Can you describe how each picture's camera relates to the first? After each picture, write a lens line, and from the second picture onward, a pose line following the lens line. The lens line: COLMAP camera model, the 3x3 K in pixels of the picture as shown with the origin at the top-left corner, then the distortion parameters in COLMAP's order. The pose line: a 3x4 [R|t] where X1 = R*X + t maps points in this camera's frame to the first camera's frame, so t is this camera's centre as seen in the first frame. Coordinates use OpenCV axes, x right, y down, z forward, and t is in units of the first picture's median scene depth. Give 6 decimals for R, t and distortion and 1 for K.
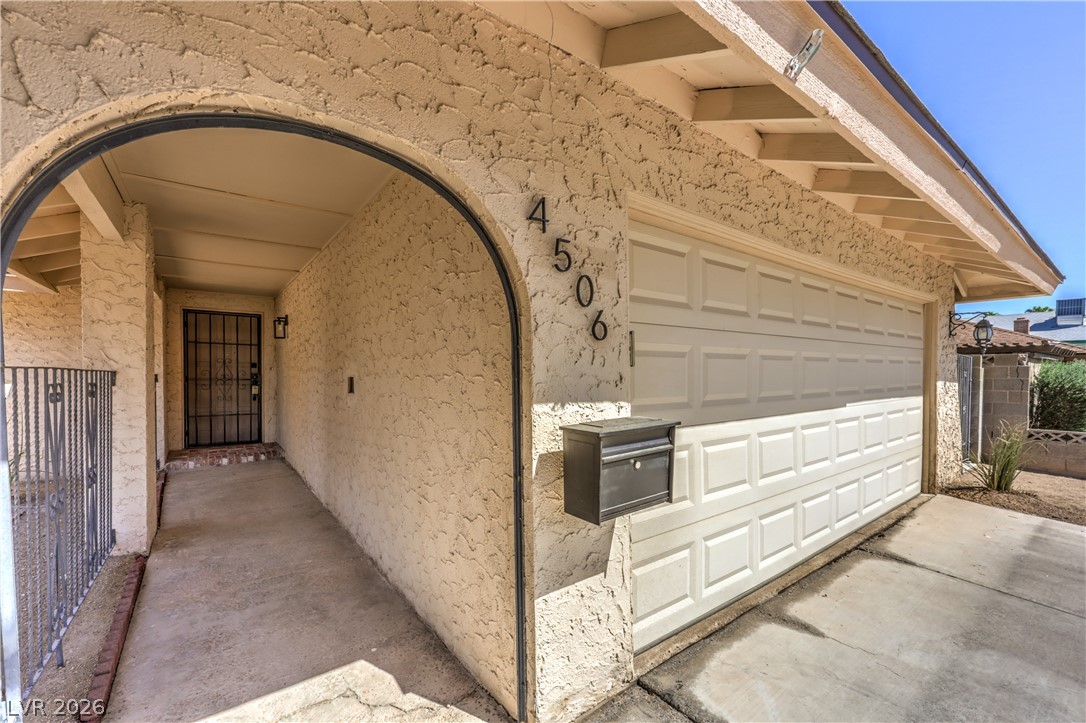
lens RADIAL K [[452.0, 0, 544.4], [0, 452.0, 388.2], [0, 0, 1]] dist [0.000007, -0.000020]
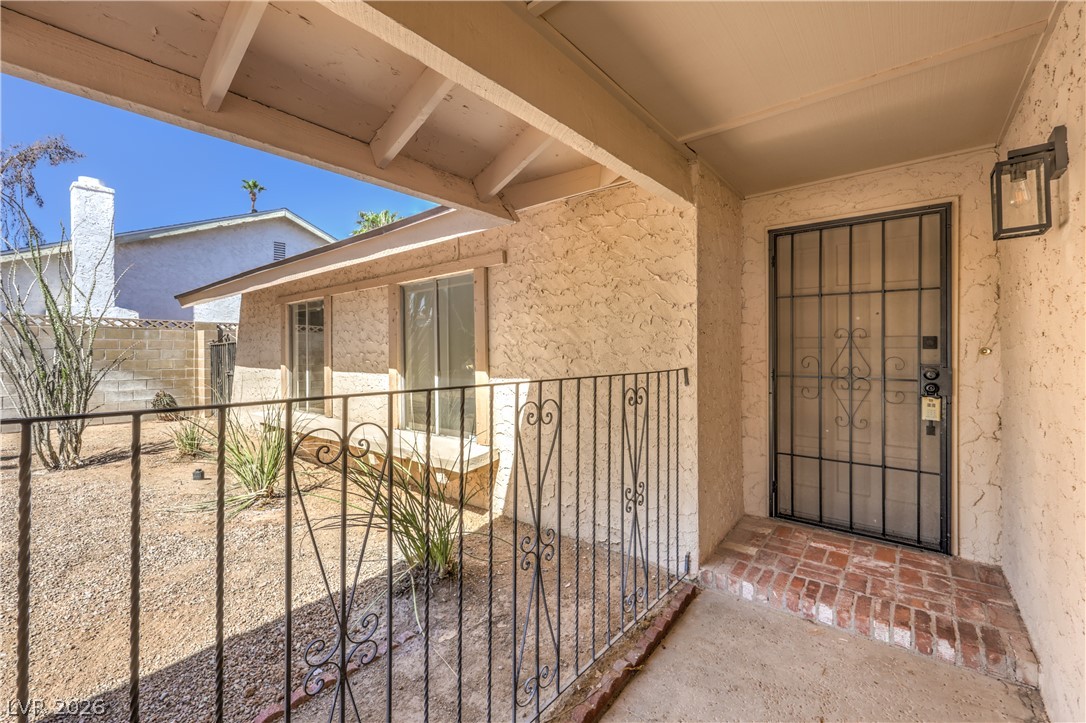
lens RADIAL K [[451.2, 0, 544.9], [0, 451.2, 342.2], [0, 0, 1]] dist [-0.000195, -0.000108]
pose [[0.243840, -0.008744, -0.969776, -0.483948], [-0.021436, 0.999666, -0.014404, -0.053037], [0.969579, 0.024300, 0.243571, 0.813080]]
